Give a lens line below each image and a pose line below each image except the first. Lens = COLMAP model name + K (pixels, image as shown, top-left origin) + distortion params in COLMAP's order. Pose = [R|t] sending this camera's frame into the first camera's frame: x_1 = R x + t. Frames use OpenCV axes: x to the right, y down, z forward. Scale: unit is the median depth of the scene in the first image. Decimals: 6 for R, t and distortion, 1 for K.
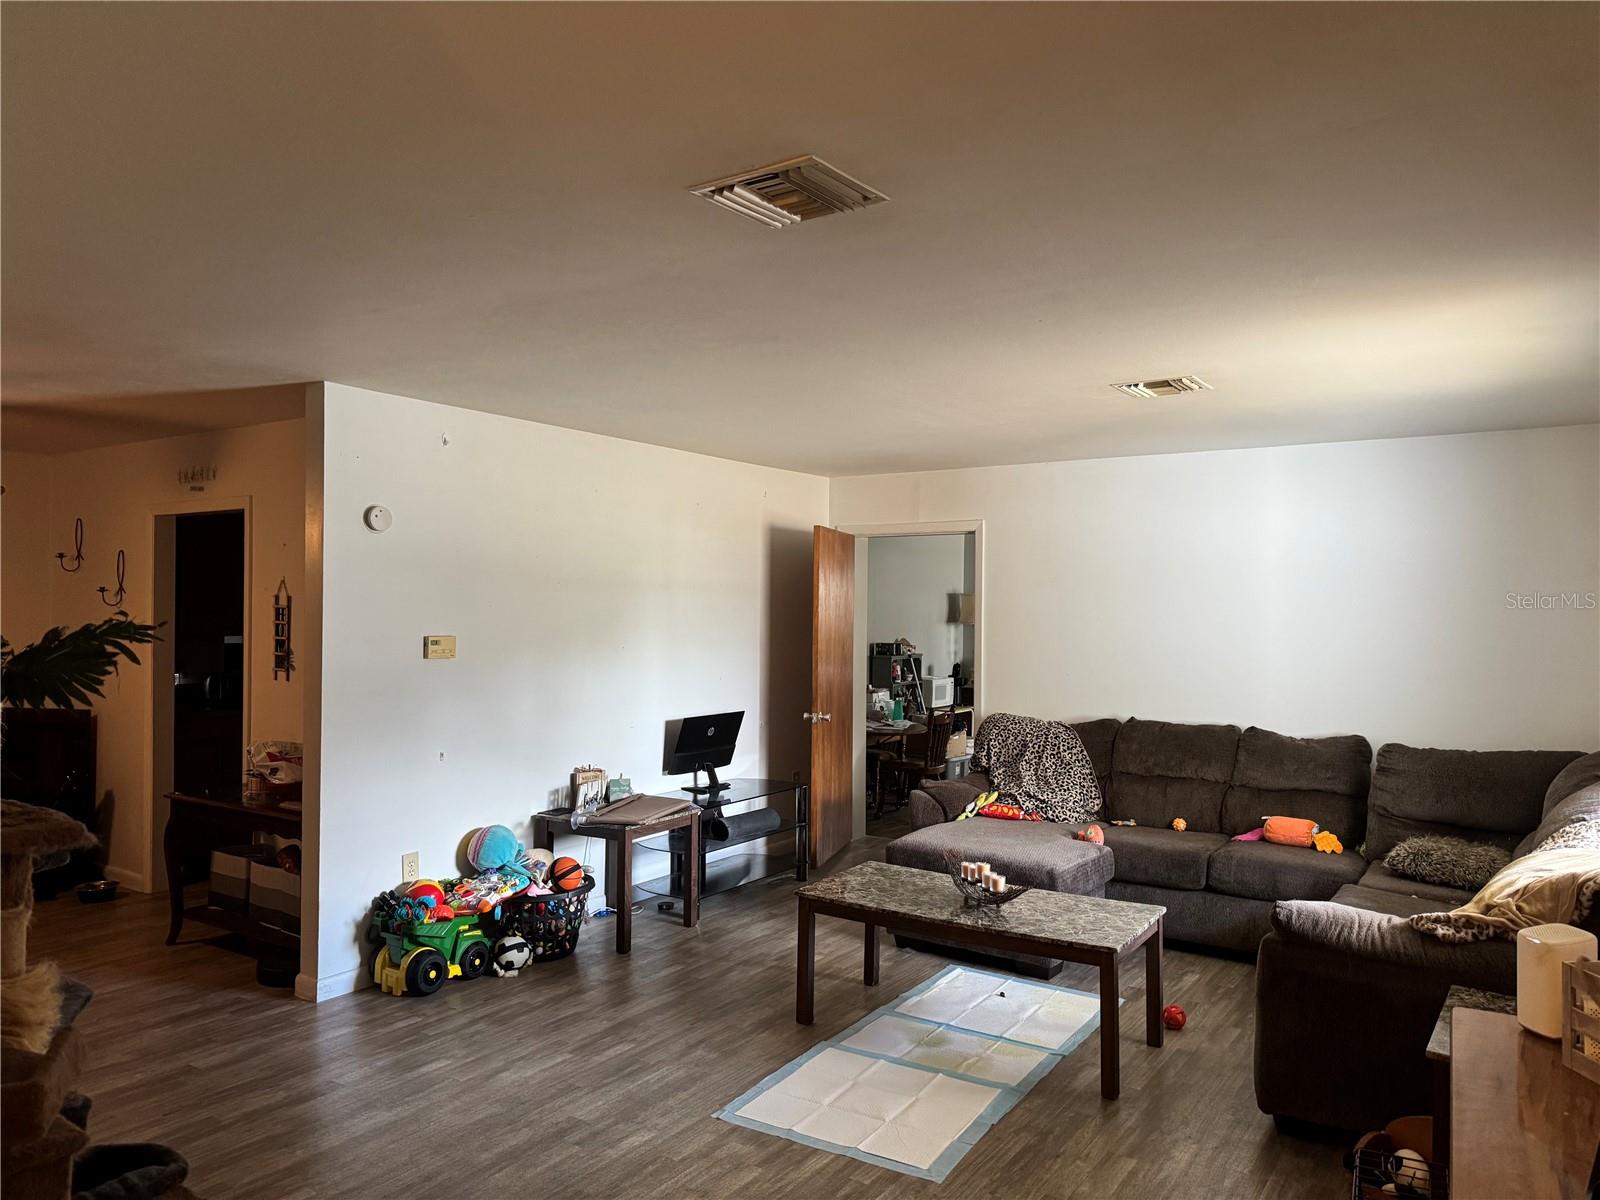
lens RADIAL K [[1152.6, 0, 800.0], [0, 1152.6, 600.0], [0, 0, 1]] dist [0.007899, -0.001070]
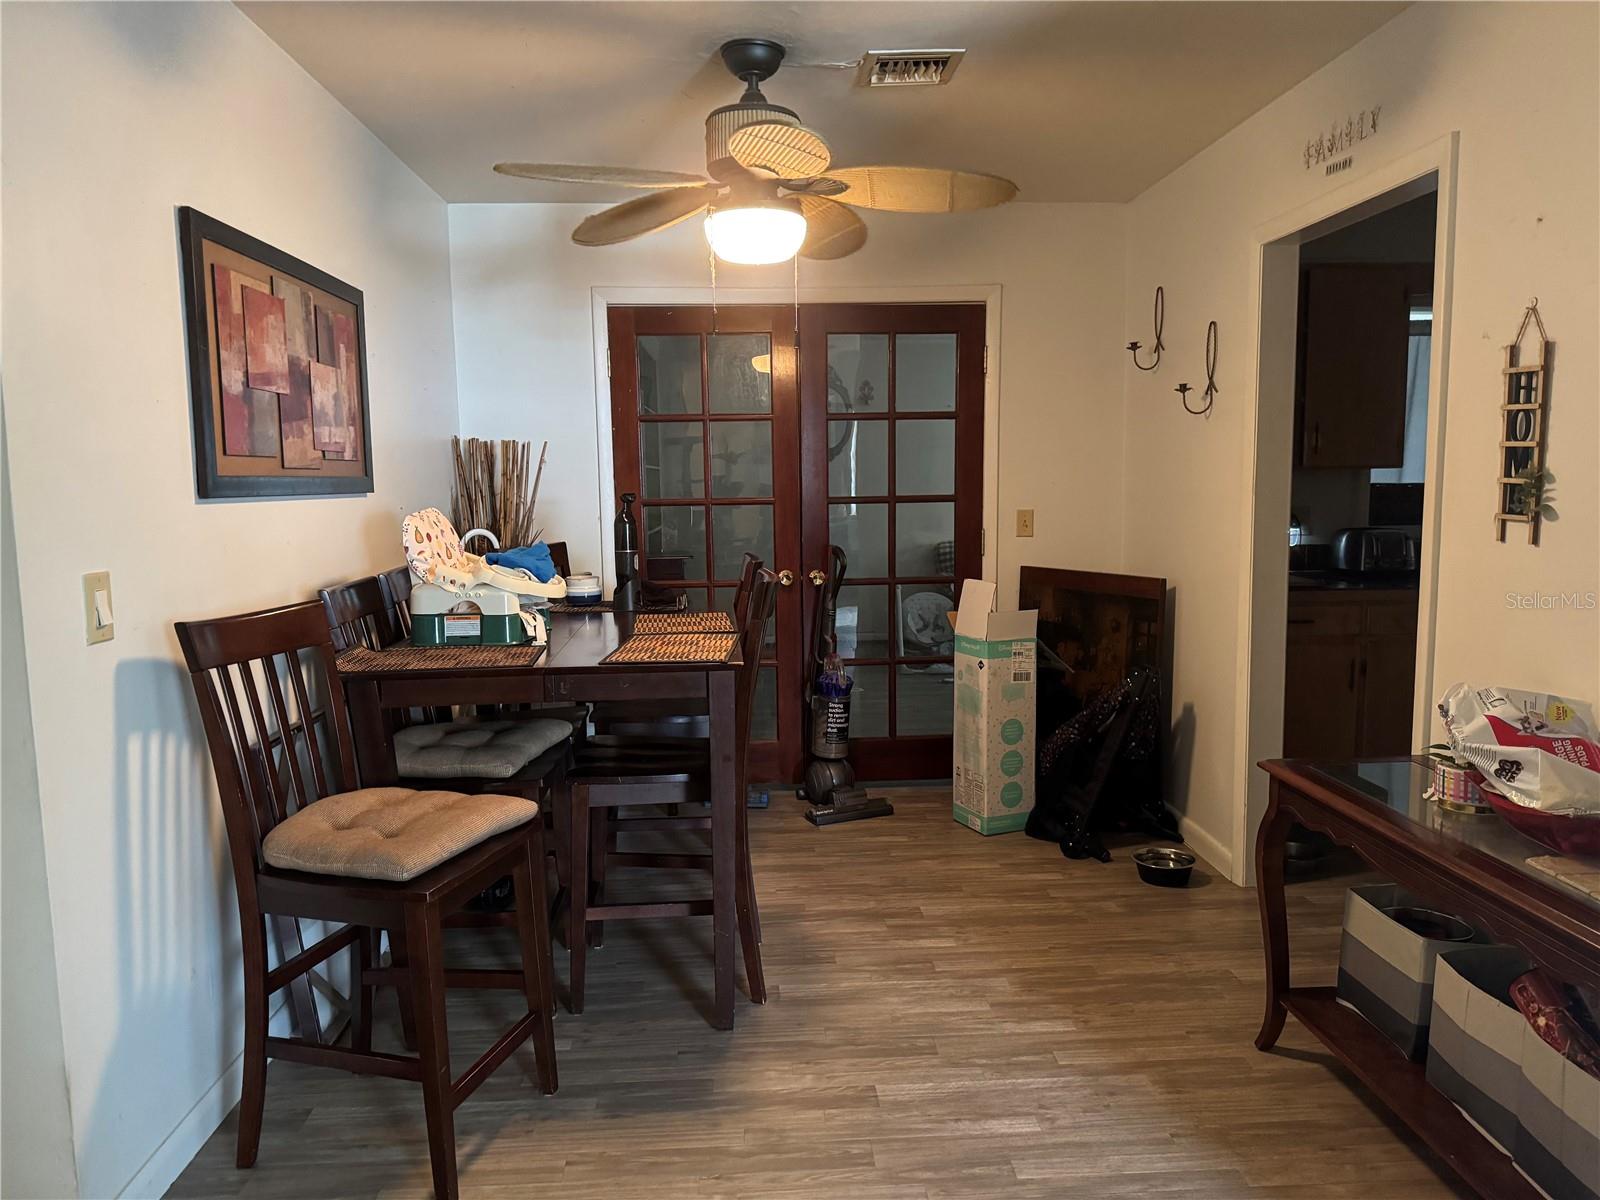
lens RADIAL K [[1120.4, 0, 800.0], [0, 1120.4, 600.0], [0, 0, 1]] dist [0.019481, -0.016972]
pose [[0.606747, 0.073528, -0.791487, -0.276343], [0.021786, 0.993800, 0.109023, 0.039077], [0.794597, -0.083392, 0.601383, 0.529630]]
